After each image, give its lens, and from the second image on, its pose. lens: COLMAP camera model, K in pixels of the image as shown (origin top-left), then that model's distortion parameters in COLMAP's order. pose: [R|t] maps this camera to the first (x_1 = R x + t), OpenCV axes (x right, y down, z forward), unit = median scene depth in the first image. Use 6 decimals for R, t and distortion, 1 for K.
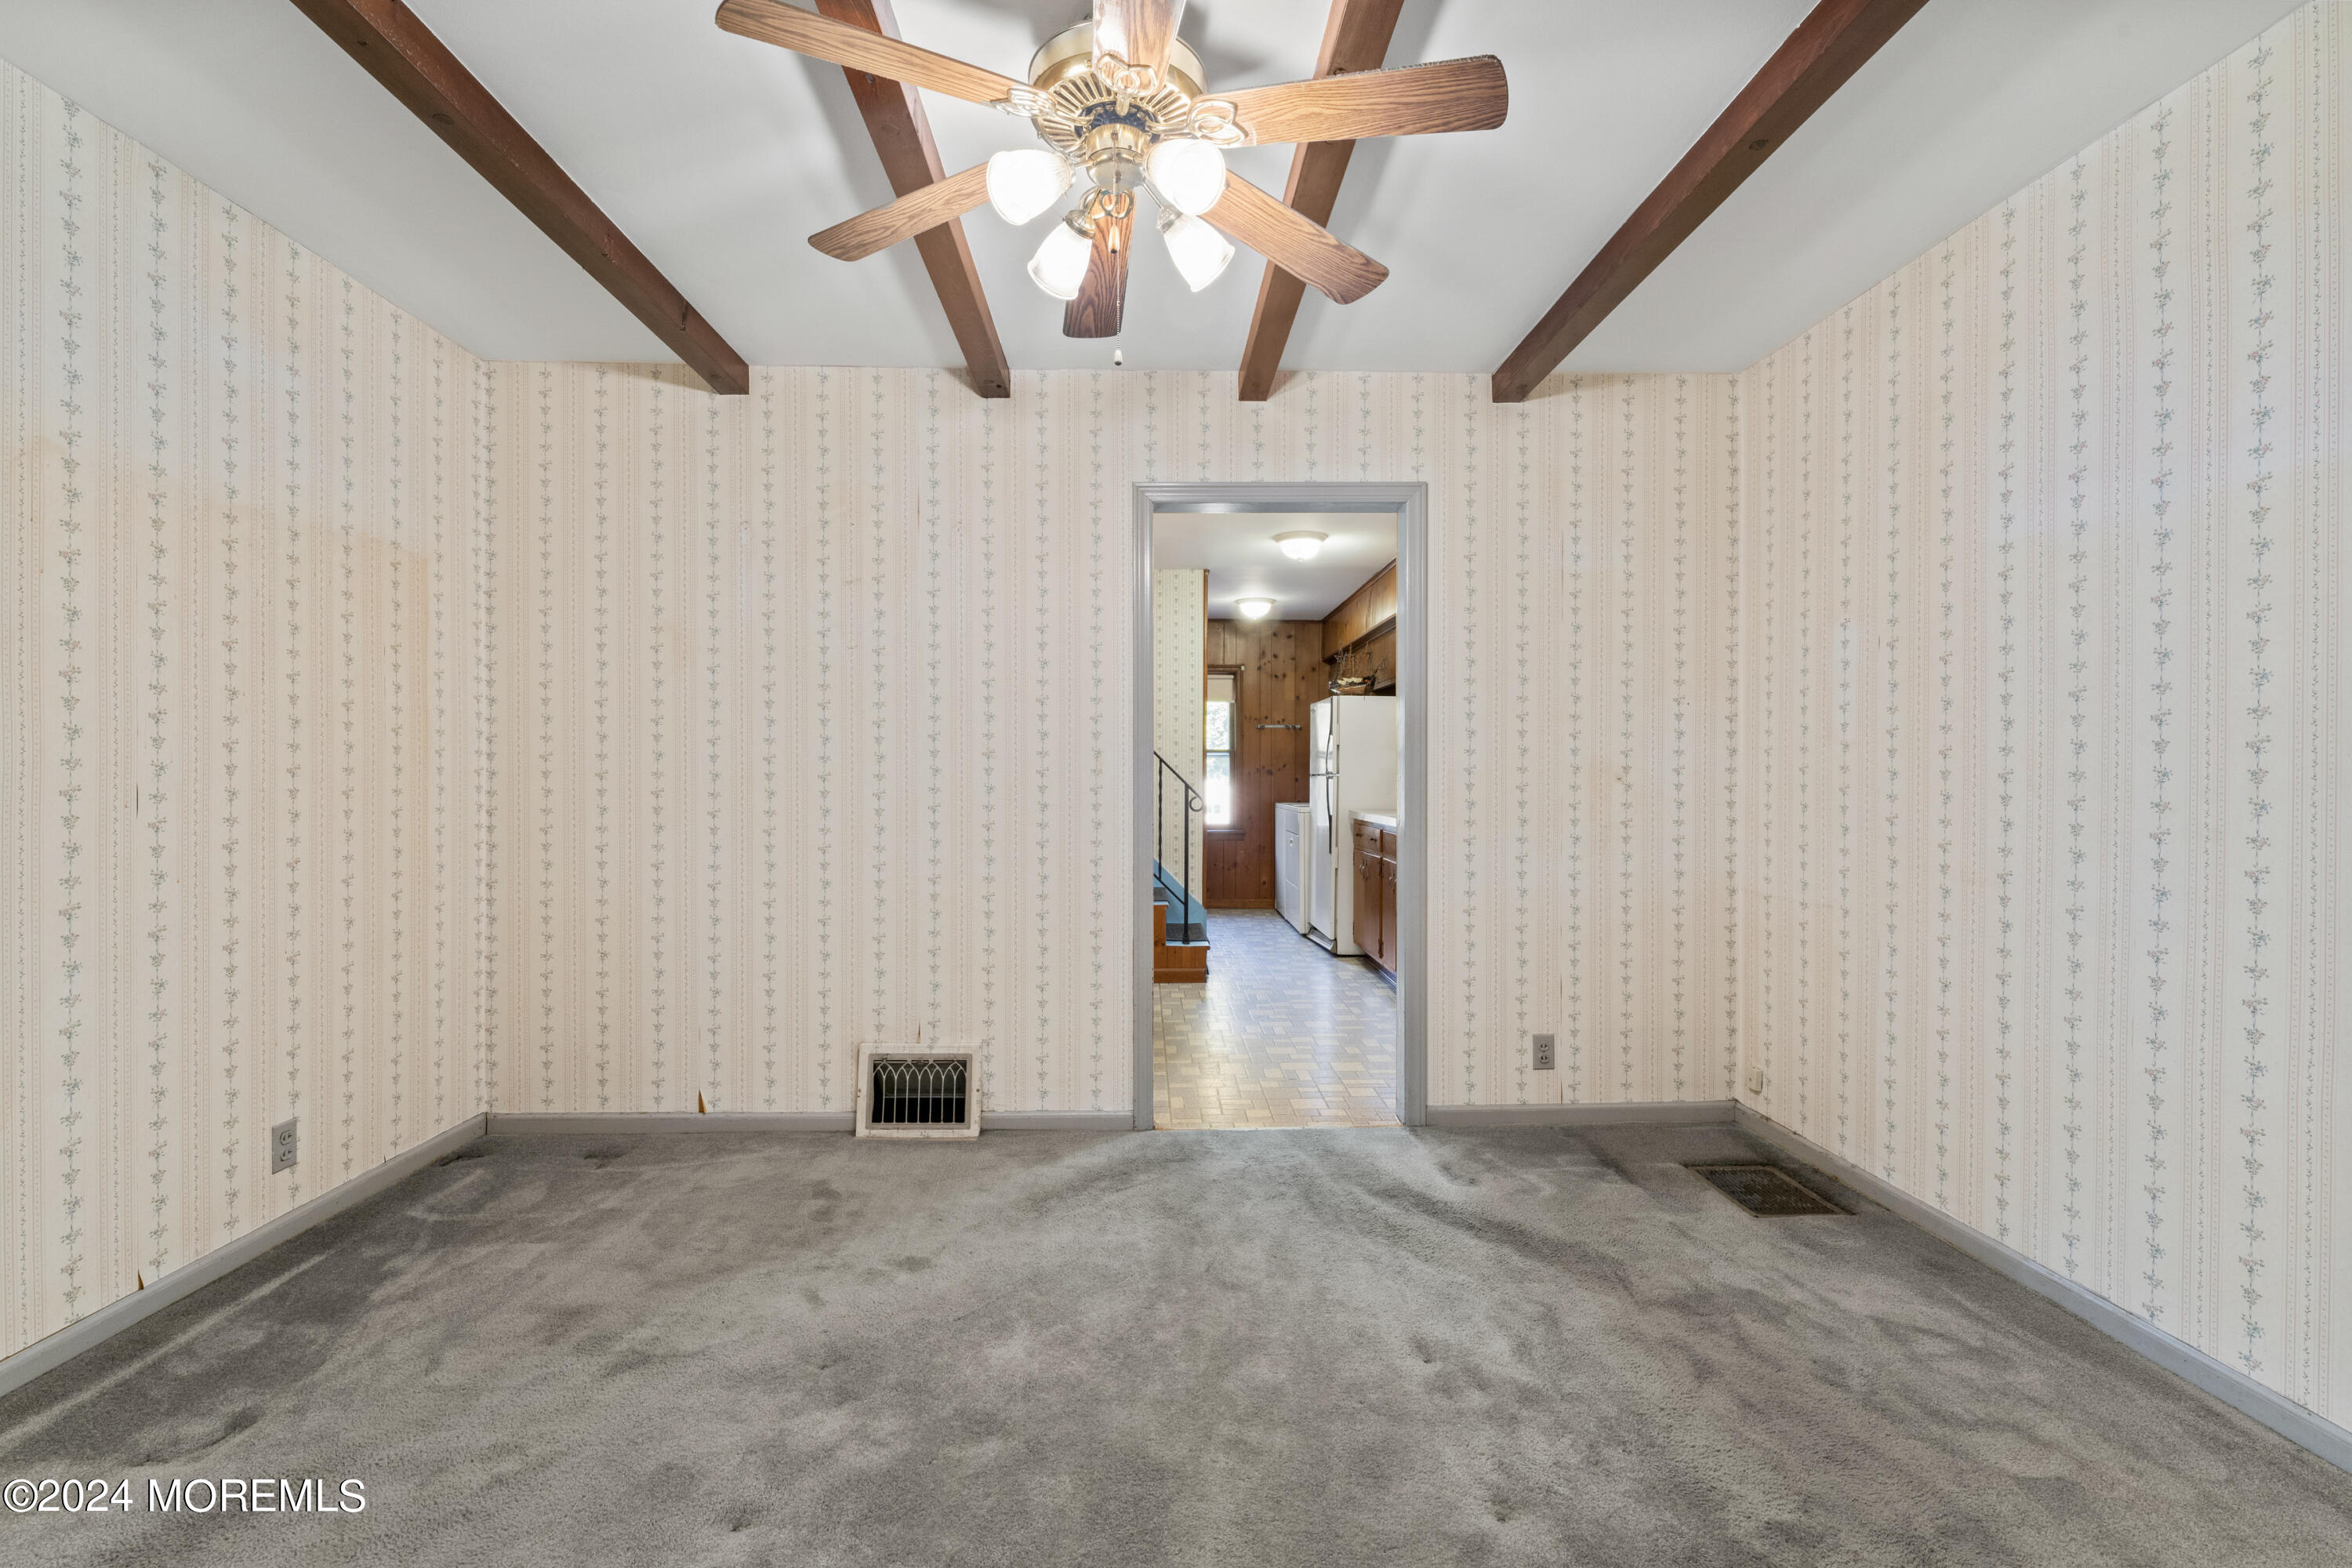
lens RADIAL K [[1023.7, 0, 1176.0], [0, 1023.7, 784.0], [0, 0, 1]] dist [-0.000319, -0.000141]
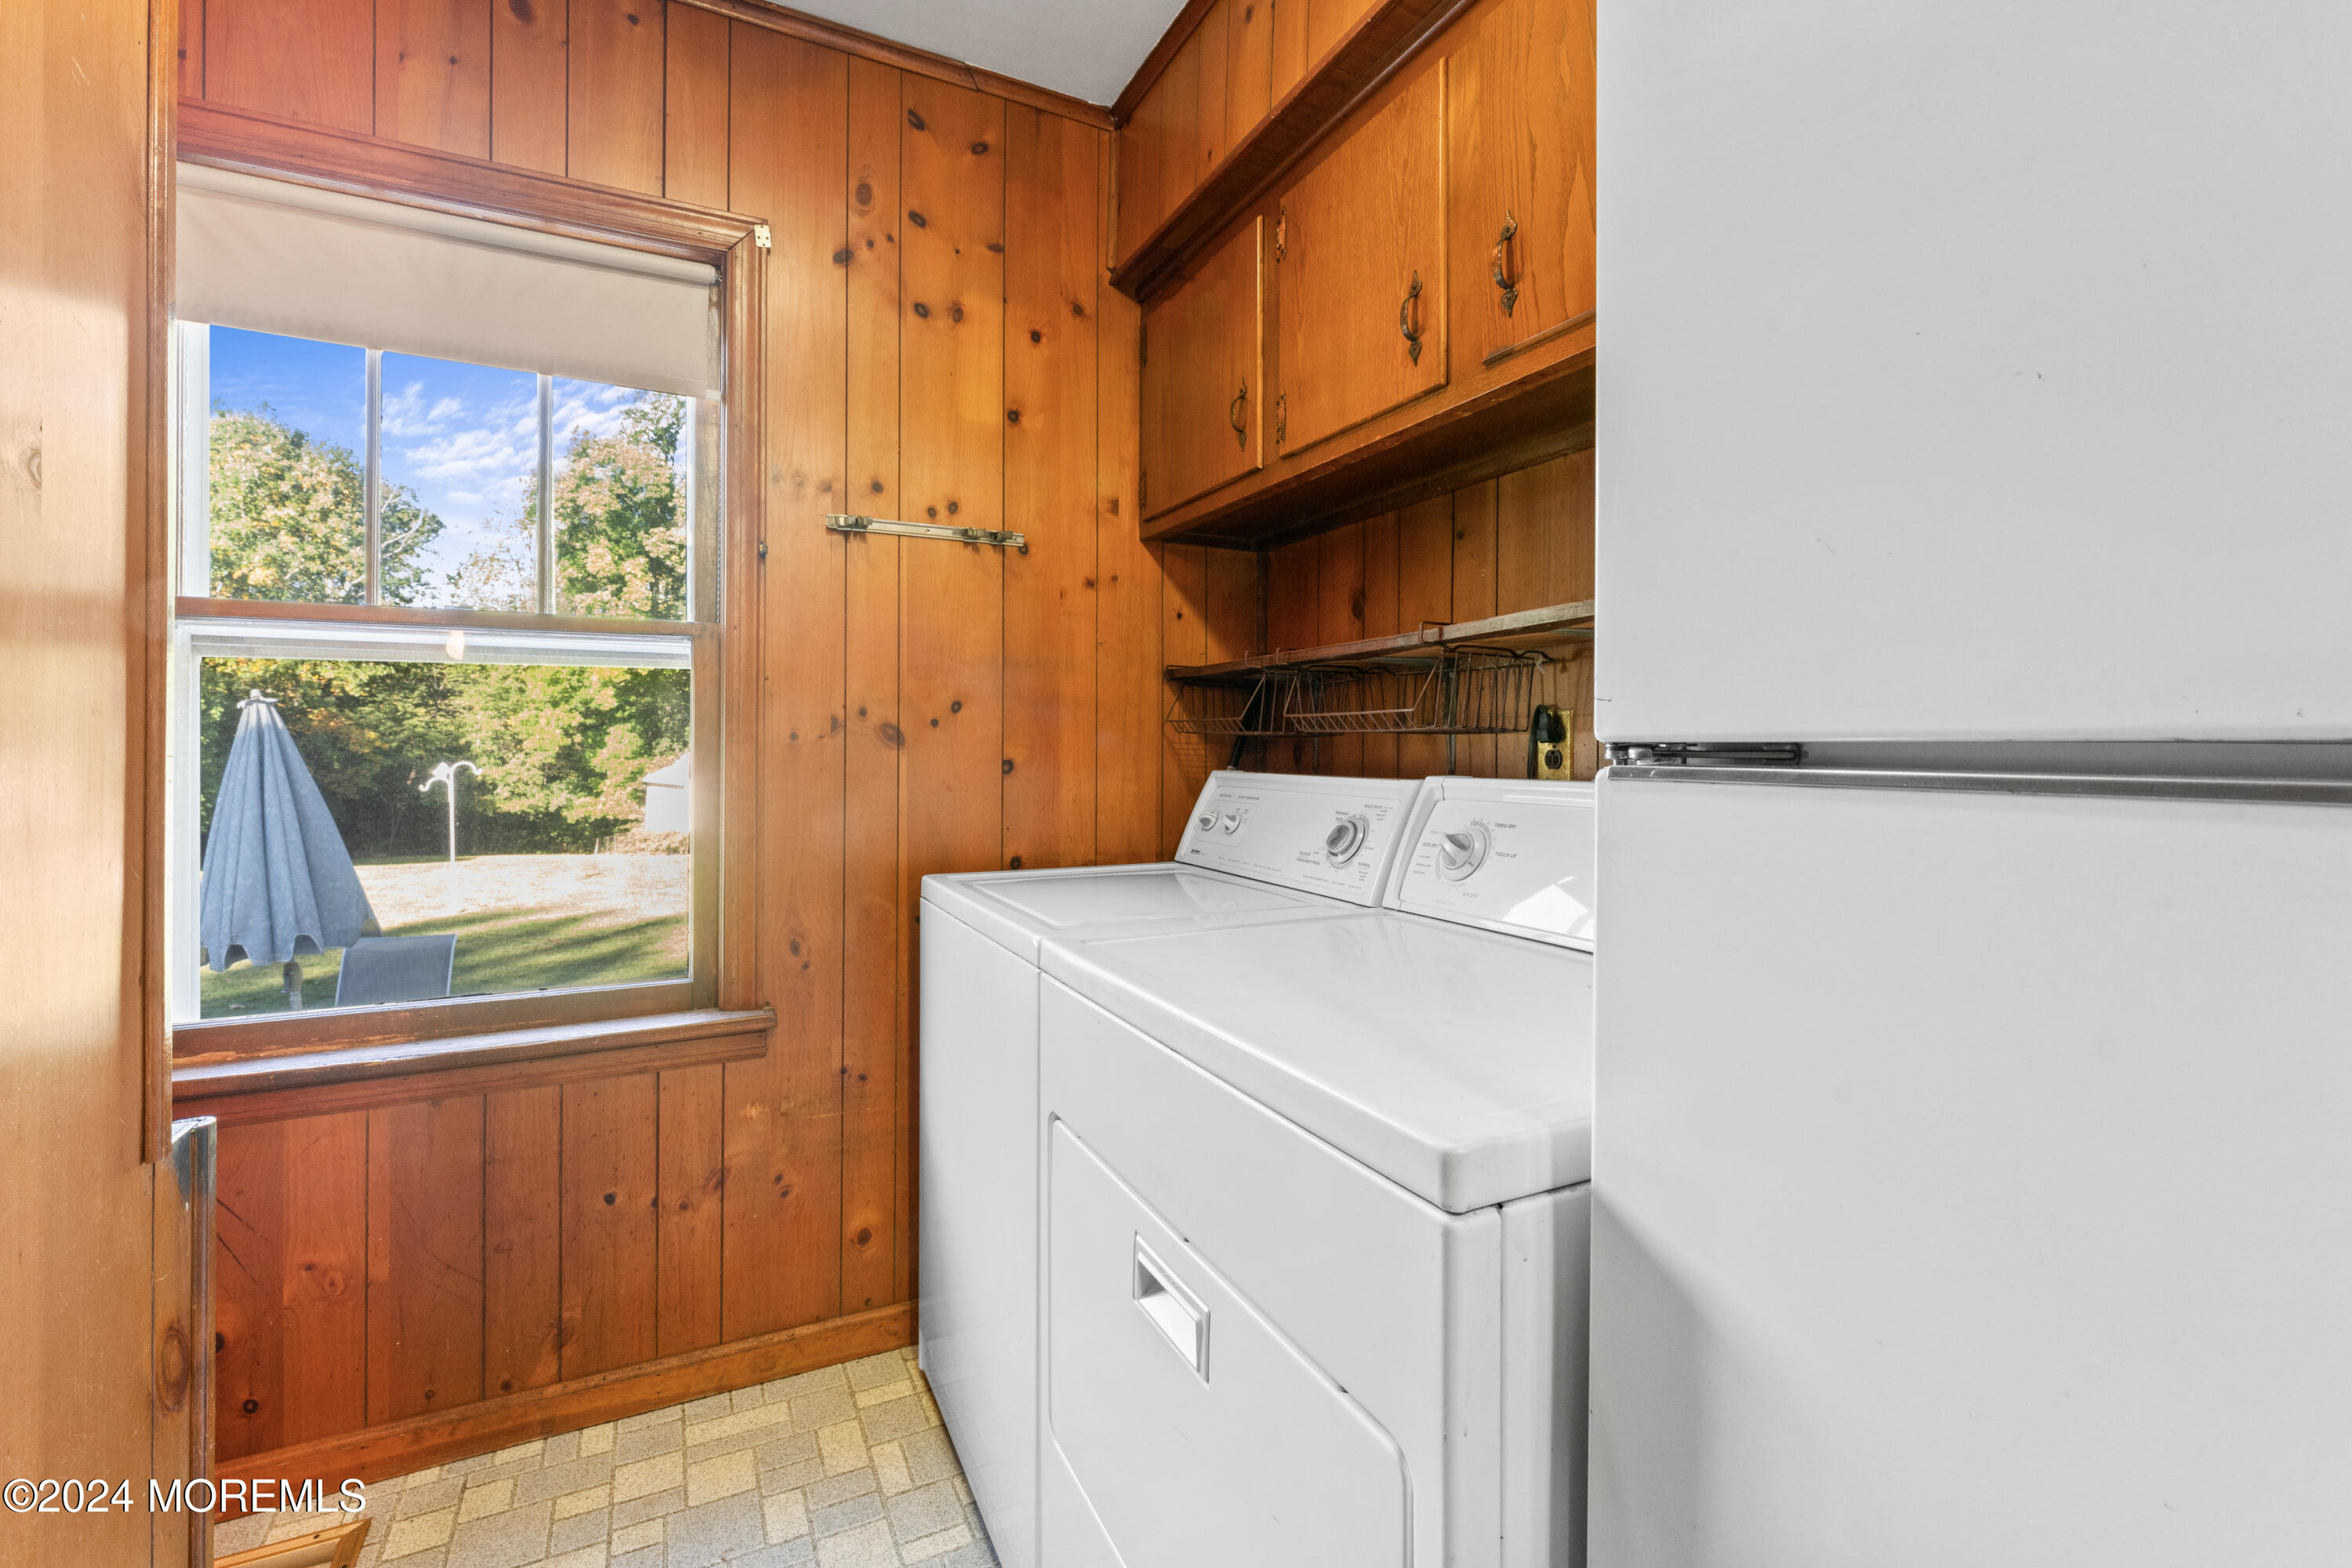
lens RADIAL K [[1027.0, 0, 1167.8], [0, 1027.0, 757.5], [0, 0, 1]] dist [-0.001005, 0.000029]
pose [[0.915457, 0.002504, 0.402409, 0.153078], [-0.000608, 0.999988, -0.004841, -0.014199], [-0.402416, 0.004187, 0.915447, 2.080956]]
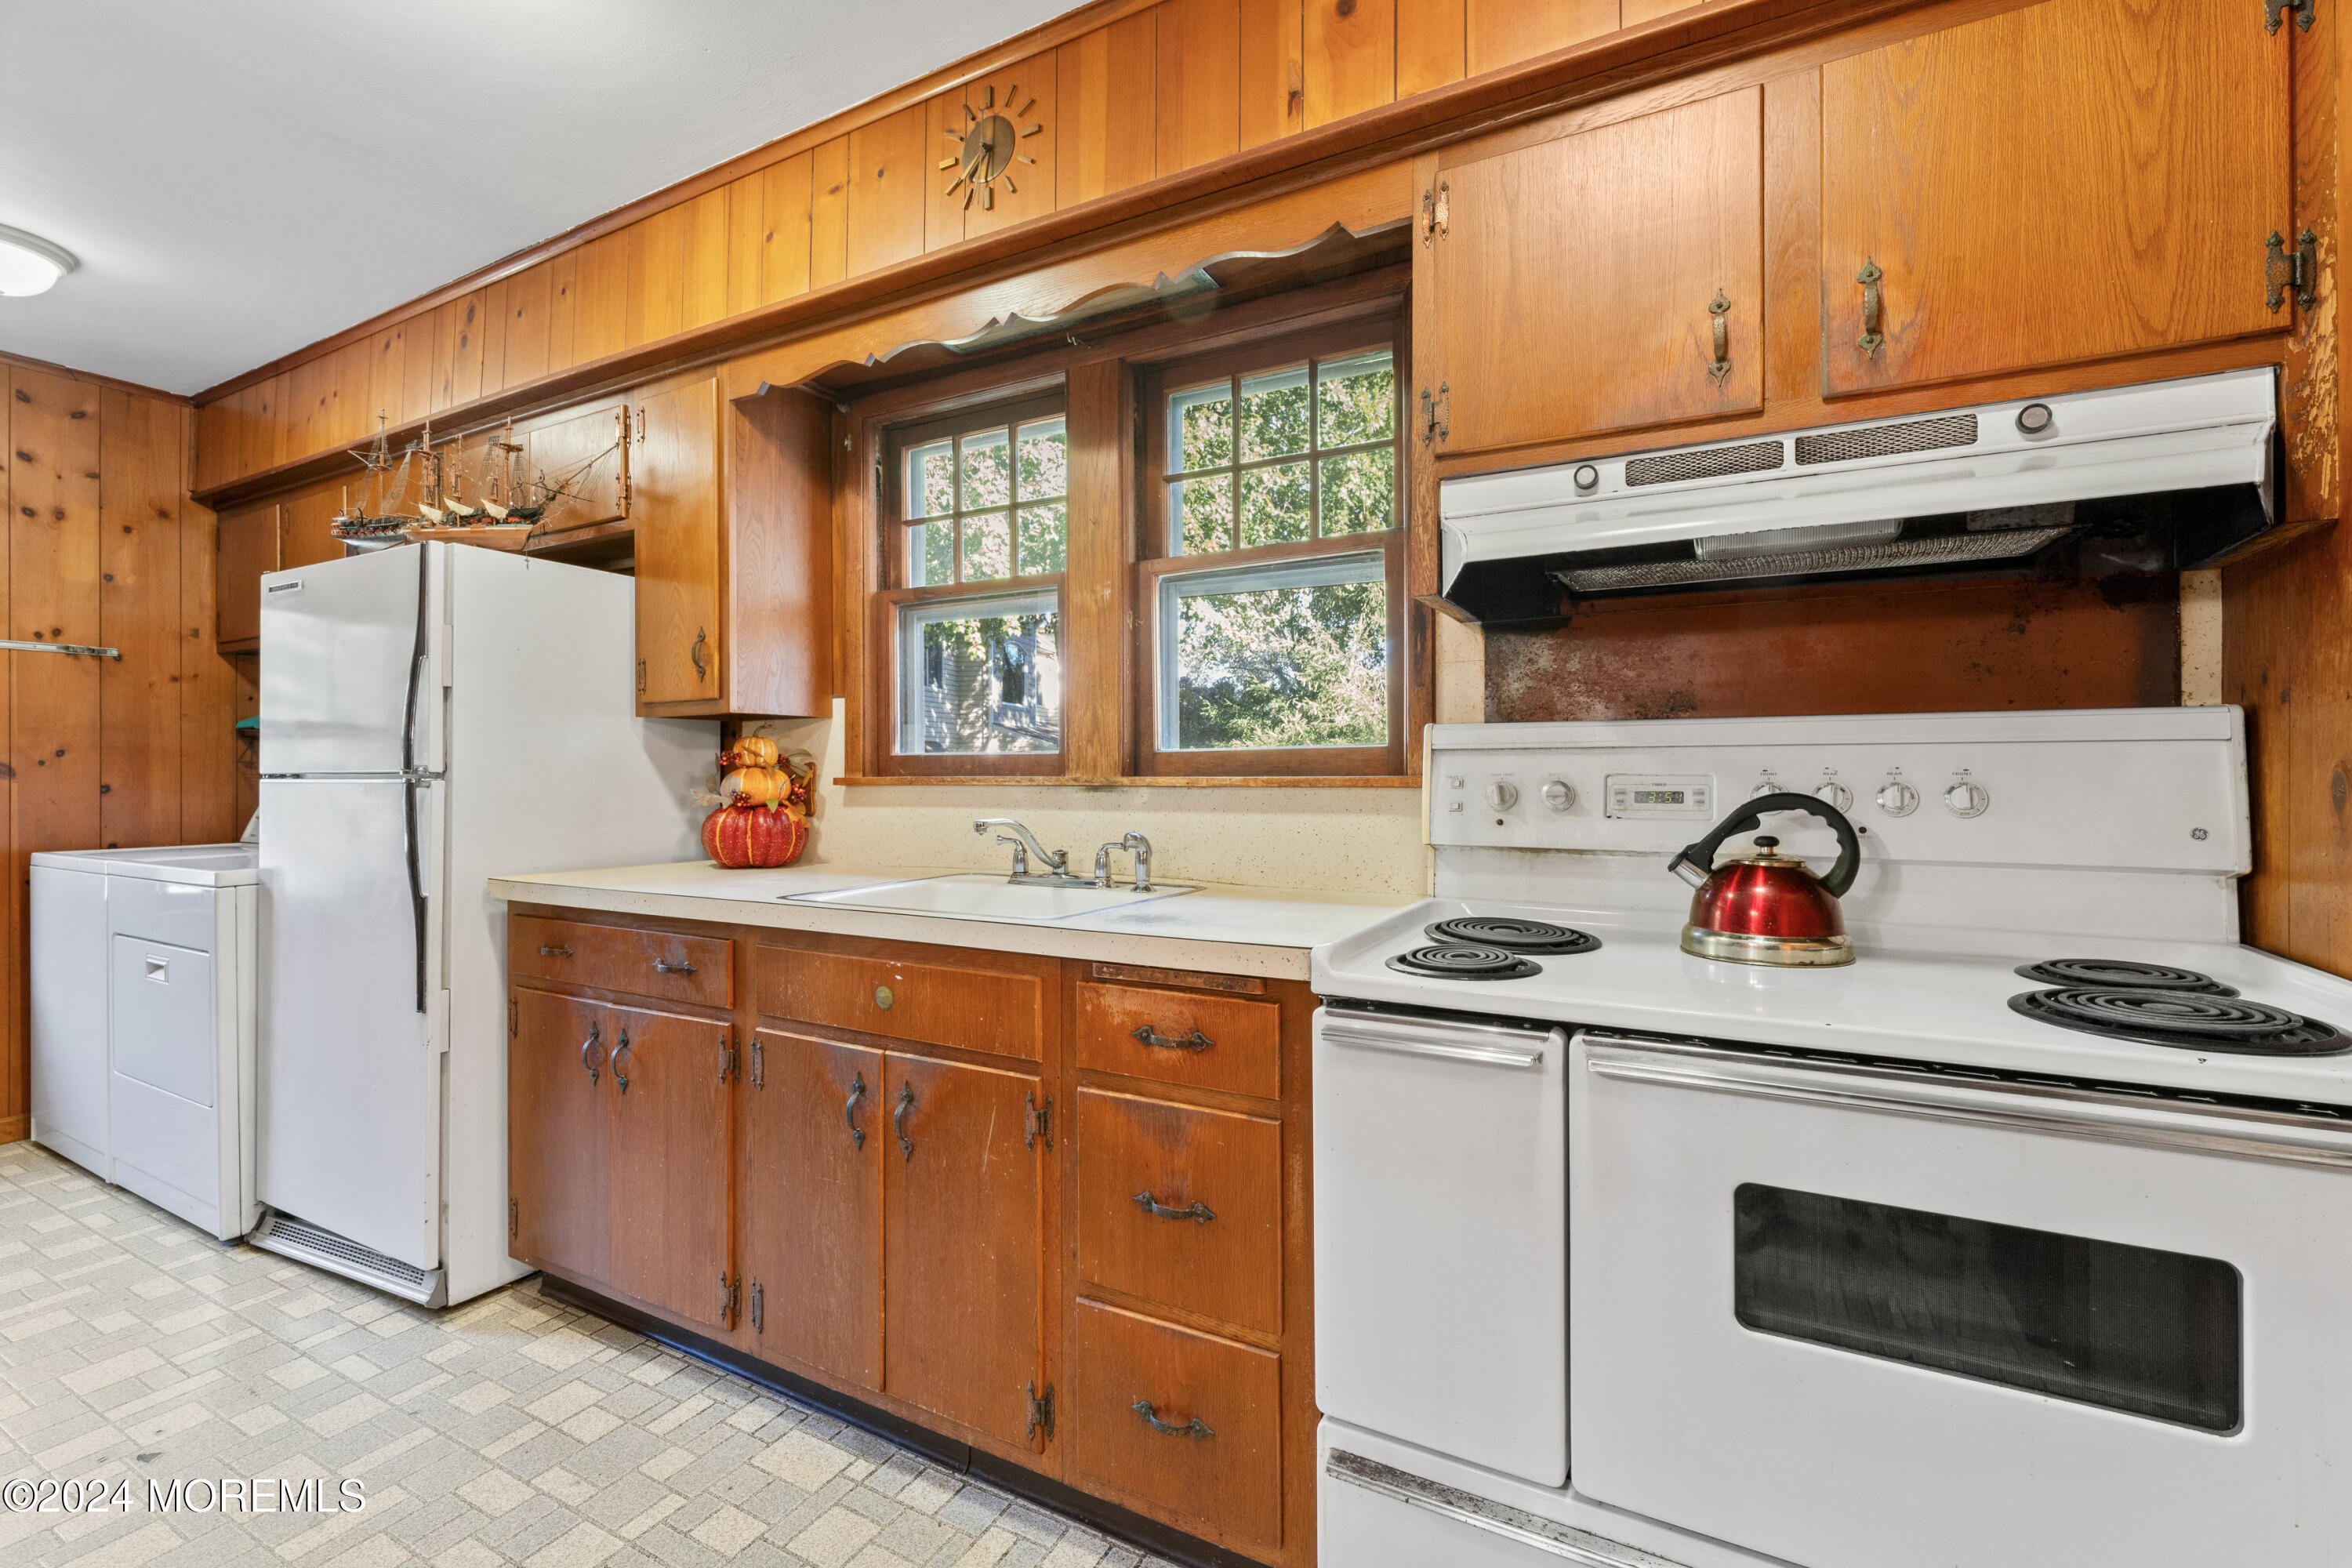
lens RADIAL K [[1028.1, 0, 1167.7], [0, 1028.1, 771.0], [0, 0, 1]] dist [-0.002693, 0.000058]
pose [[0.516624, -0.000684, 0.856212, -0.018881], [0.012025, 0.999907, -0.006457, -0.010466], [-0.856128, 0.013632, 0.516584, 1.227505]]
